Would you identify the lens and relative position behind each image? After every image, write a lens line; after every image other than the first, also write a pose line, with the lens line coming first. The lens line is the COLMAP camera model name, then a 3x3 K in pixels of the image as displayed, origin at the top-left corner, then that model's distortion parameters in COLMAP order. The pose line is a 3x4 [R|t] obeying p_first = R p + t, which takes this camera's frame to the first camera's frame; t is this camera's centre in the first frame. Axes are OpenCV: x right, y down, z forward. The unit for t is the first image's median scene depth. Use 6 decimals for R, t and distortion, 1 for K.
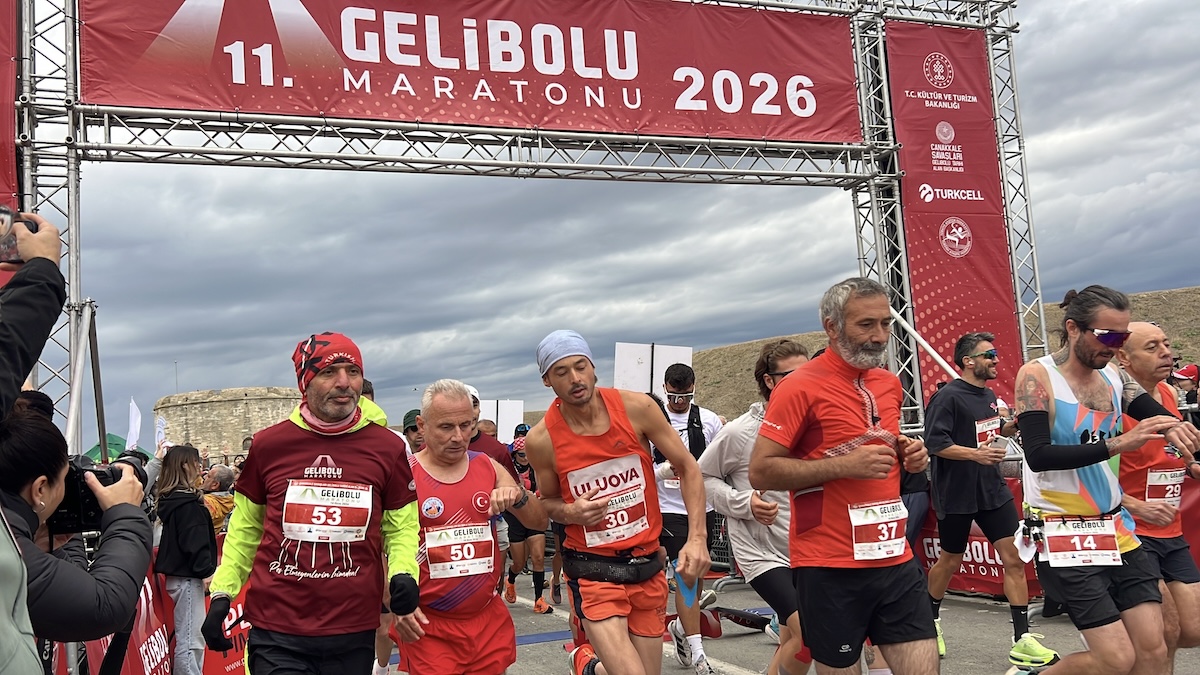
lens RADIAL K [[1066.9, 0, 608.0], [0, 1066.9, 339.3], [0, 0, 1]] dist [0.023599, -0.053030]
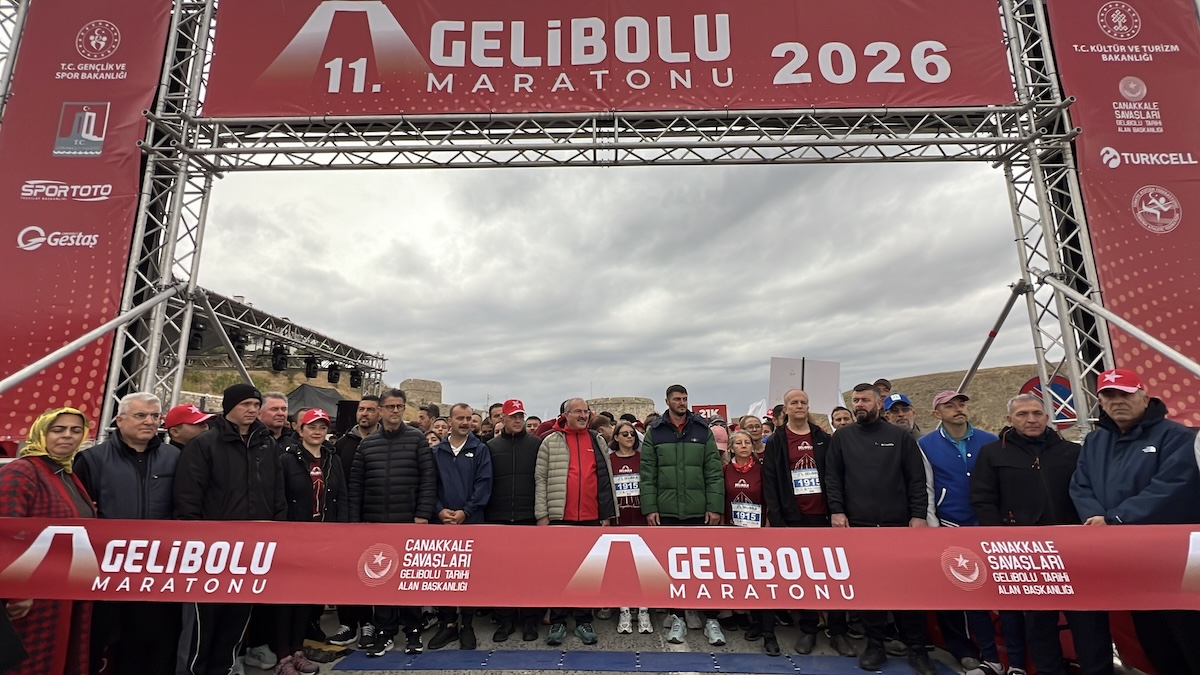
lens RADIAL K [[611.0, 0, 594.1], [0, 611.0, 348.3], [0, 0, 1]] dist [-0.007345, -0.002387]
pose [[0.915440, -0.015715, -0.402147, 0.134718], [-0.017067, 0.996823, -0.077803, 0.062103], [0.402092, 0.078087, 0.912263, 0.478958]]
